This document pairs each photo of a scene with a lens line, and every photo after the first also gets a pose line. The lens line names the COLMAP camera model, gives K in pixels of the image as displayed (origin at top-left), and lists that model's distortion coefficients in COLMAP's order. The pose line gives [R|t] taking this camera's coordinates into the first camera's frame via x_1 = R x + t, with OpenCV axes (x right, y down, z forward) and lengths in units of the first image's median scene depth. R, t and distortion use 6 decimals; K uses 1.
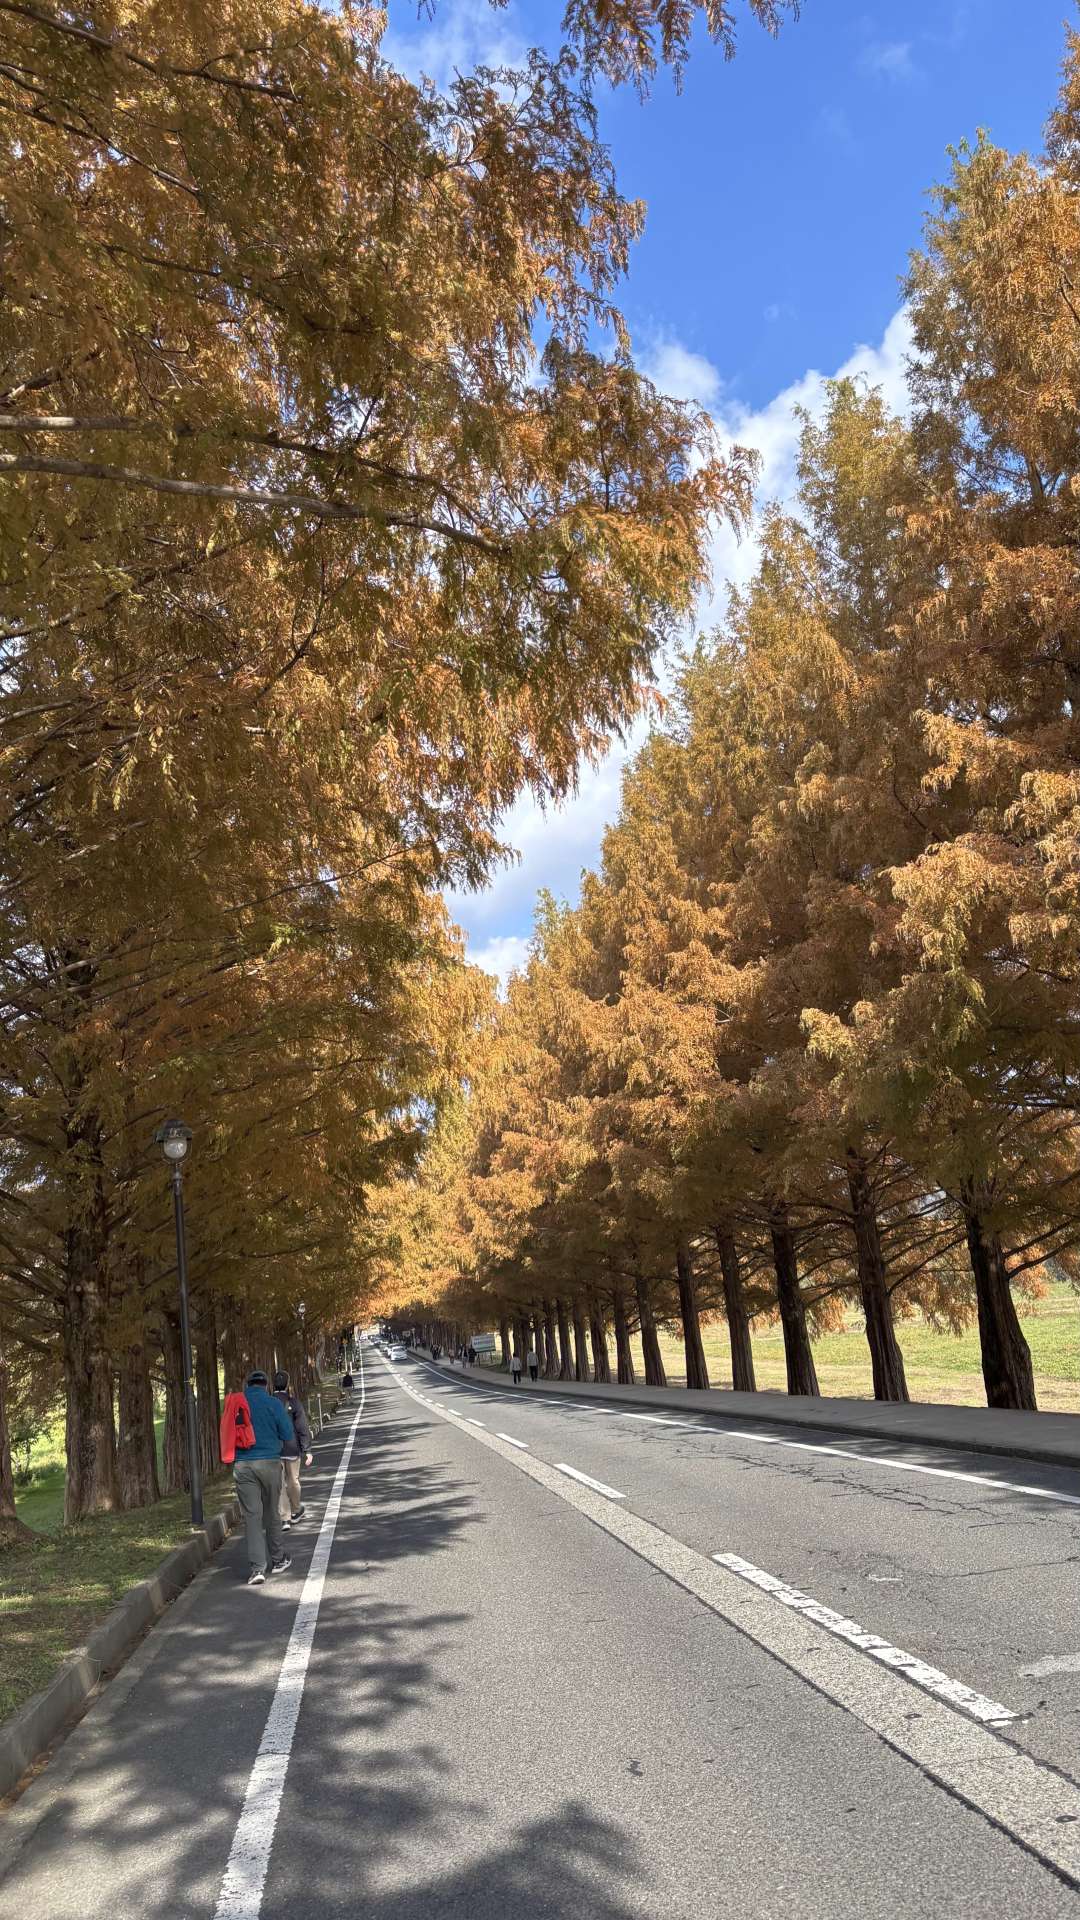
lens RADIAL K [[1463.0, 0, 540.0], [0, 1463.0, 960.0], [0, 0, 1]] dist [0.172834, -0.283002]
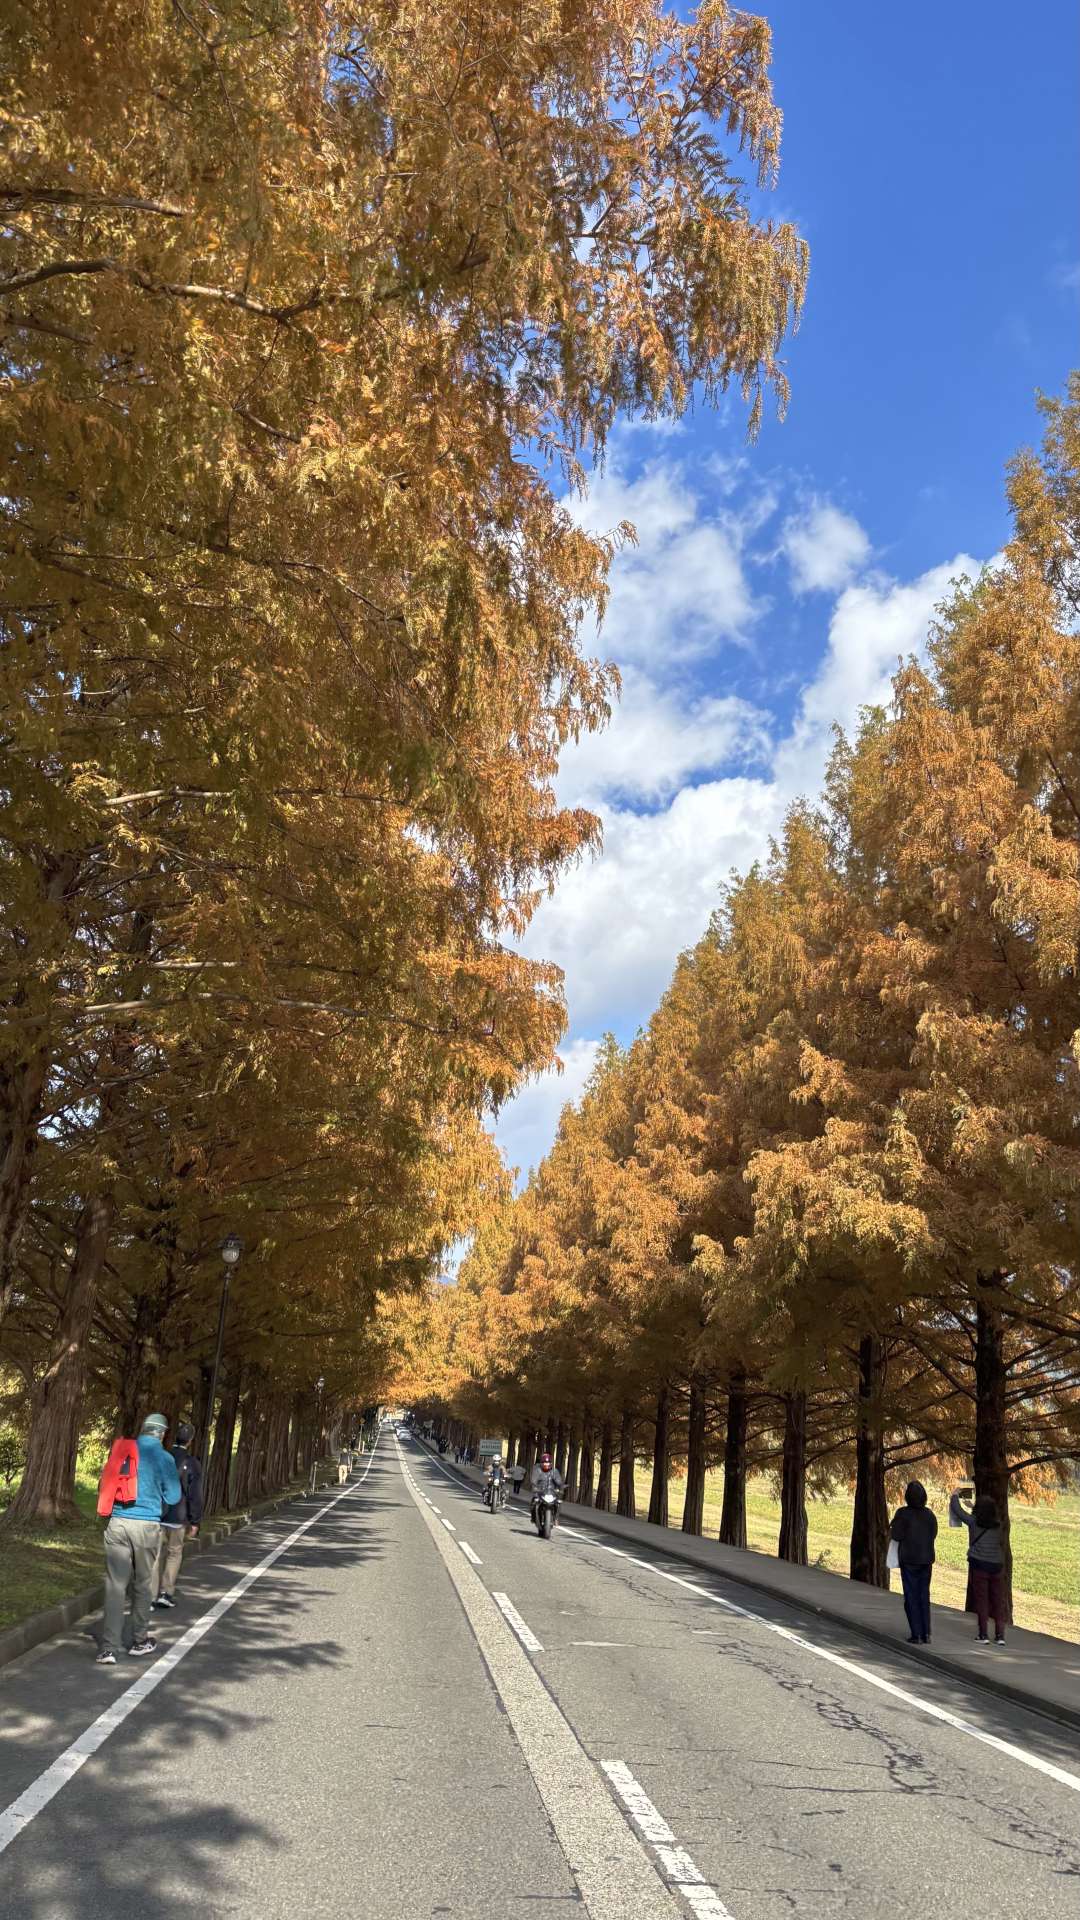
lens RADIAL K [[1463.0, 0, 540.0], [0, 1463.0, 960.0], [0, 0, 1]] dist [0.172834, -0.283002]
pose [[0.983866, 0.163741, -0.072090, 0.050469], [-0.168366, 0.983673, -0.063559, -0.057058], [0.060506, 0.074671, 0.995371, -0.205838]]
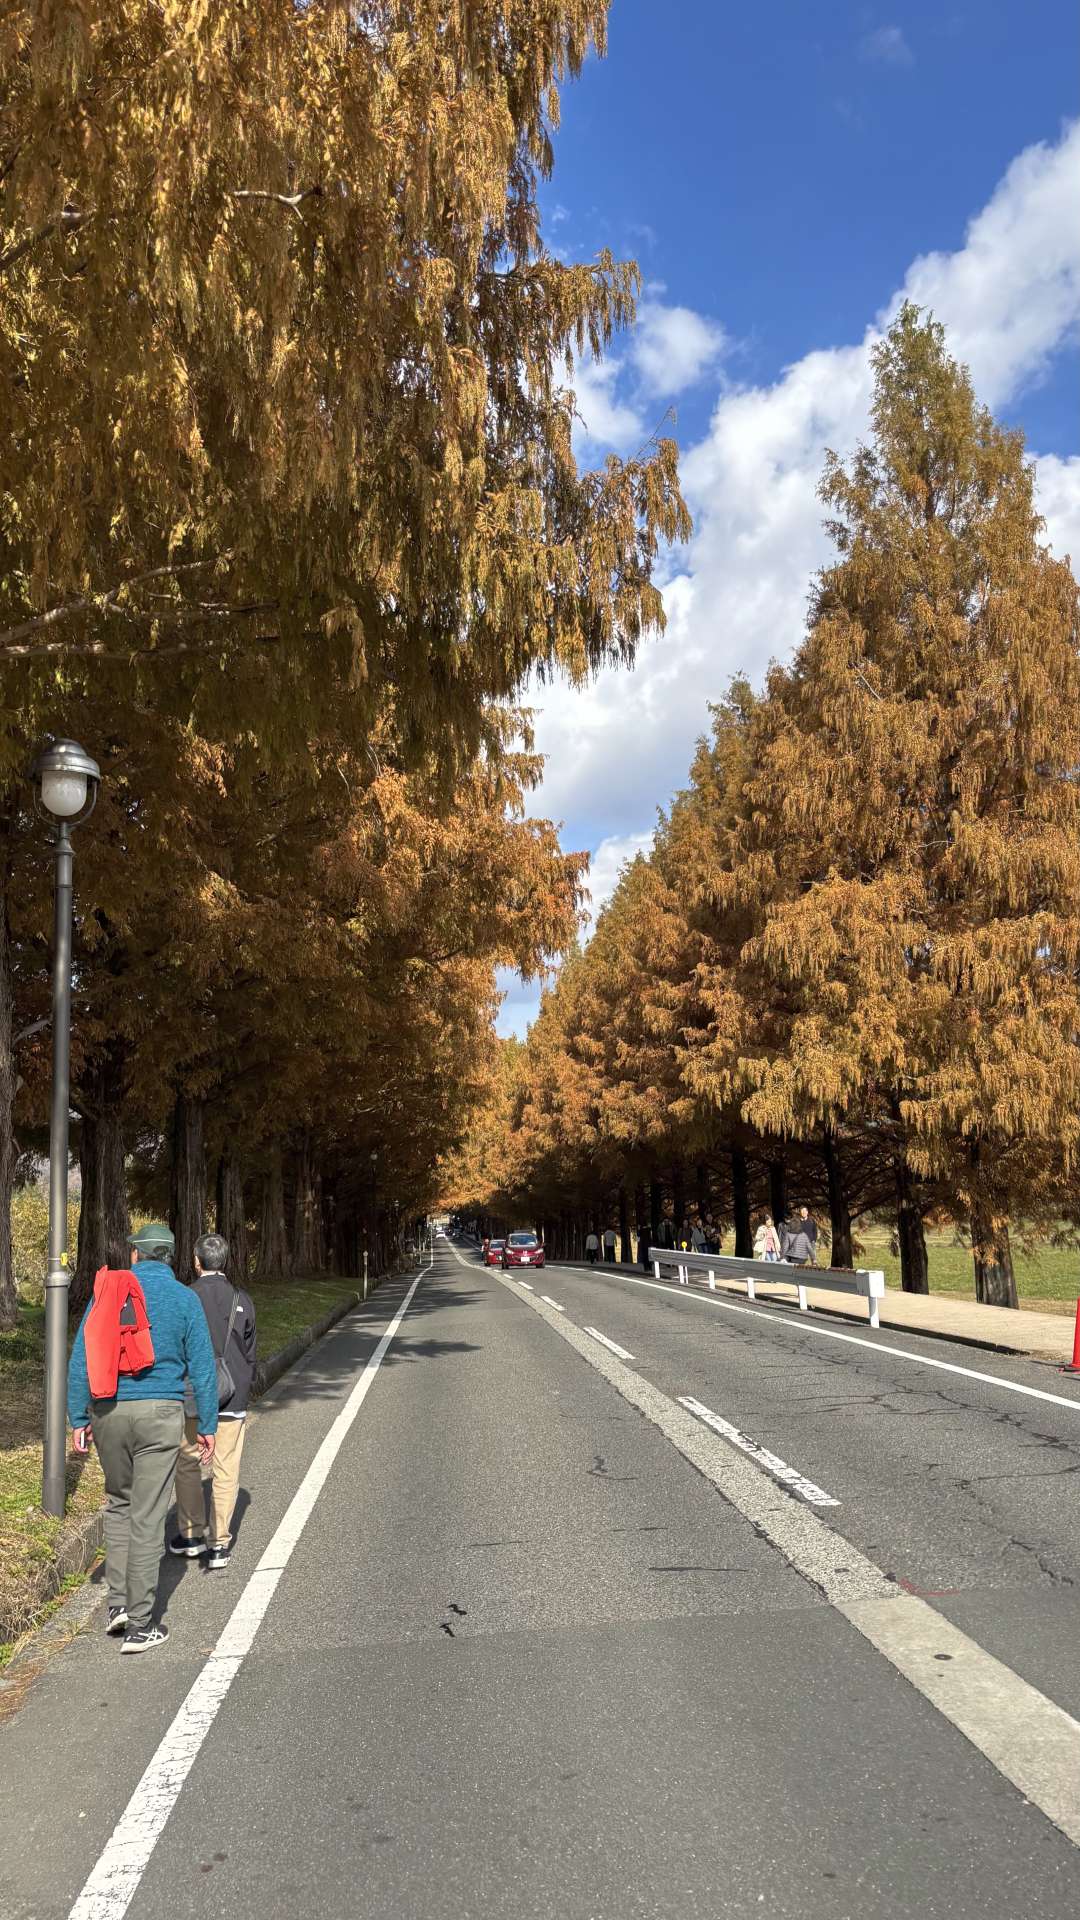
lens RADIAL K [[1463.0, 0, 540.0], [0, 1463.0, 960.0], [0, 0, 1]] dist [0.172834, -0.283002]
pose [[0.996787, 0.057169, -0.056107, 0.129398], [-0.053401, 0.996357, 0.066498, -0.268752], [0.059704, -0.063288, 0.996208, -1.063692]]
